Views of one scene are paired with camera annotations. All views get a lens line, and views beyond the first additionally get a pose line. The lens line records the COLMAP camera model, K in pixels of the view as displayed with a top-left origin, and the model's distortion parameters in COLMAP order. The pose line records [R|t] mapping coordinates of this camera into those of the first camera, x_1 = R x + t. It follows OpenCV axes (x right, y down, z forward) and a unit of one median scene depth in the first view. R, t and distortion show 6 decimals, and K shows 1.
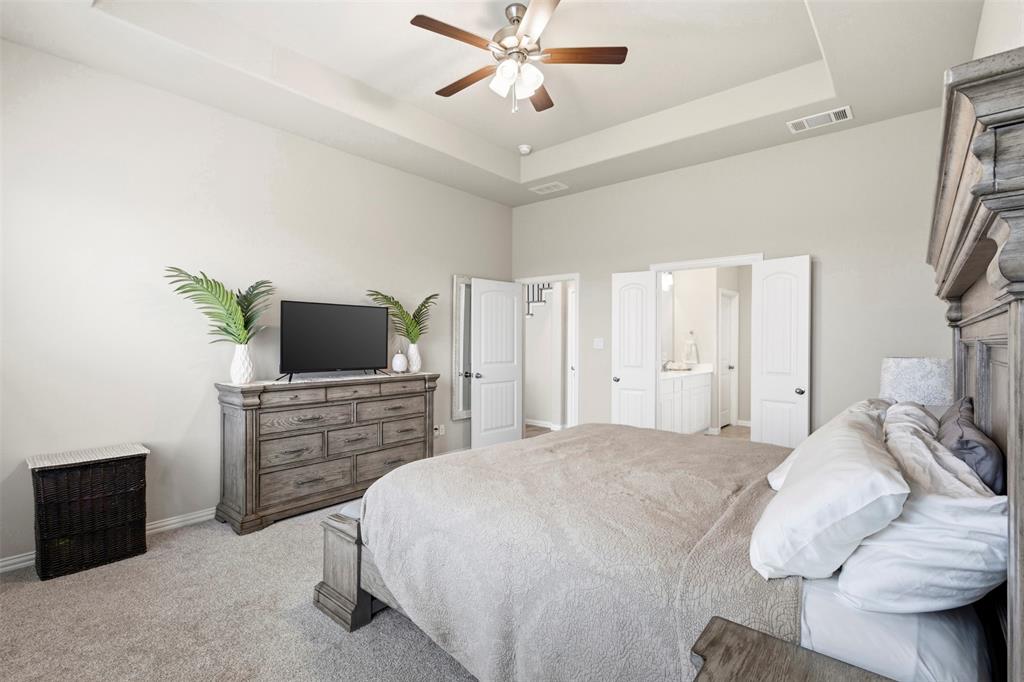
lens RADIAL K [[471.0, 0, 508.6], [0, 471.0, 344.5], [0, 0, 1]] dist [-0.001019, -0.000313]
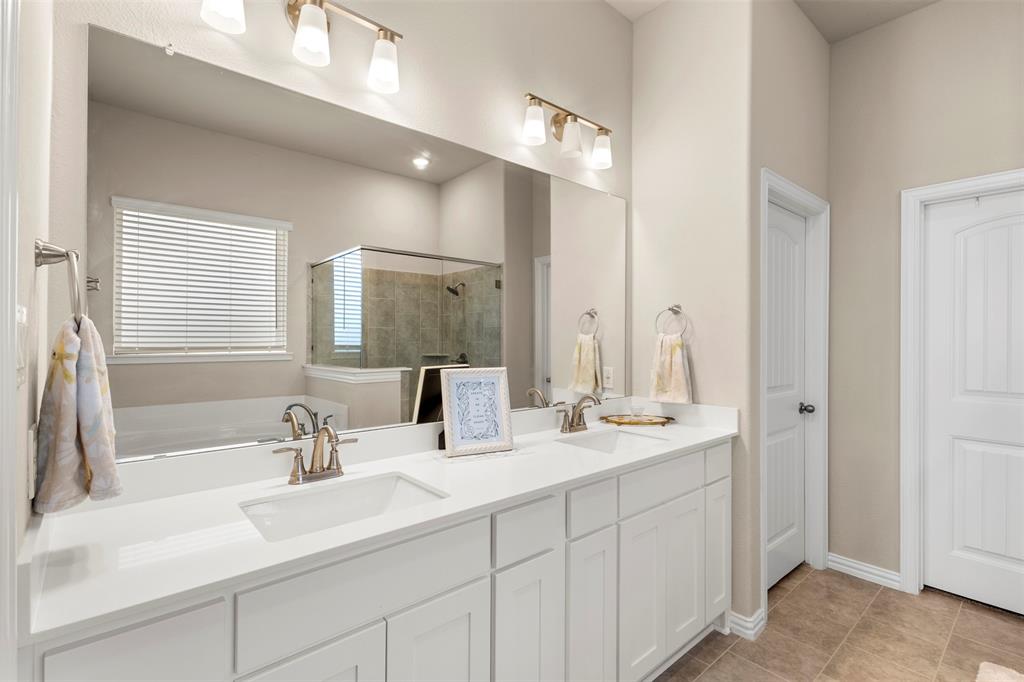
lens RADIAL K [[474.5, 0, 517.4], [0, 474.5, 339.9], [0, 0, 1]] dist [-0.001530, 0.000743]
pose [[0.990636, -0.003169, -0.136491, 0.322458], [0.002998, 0.999994, -0.001460, -0.004001], [0.136495, 0.001037, 0.990640, 0.649584]]
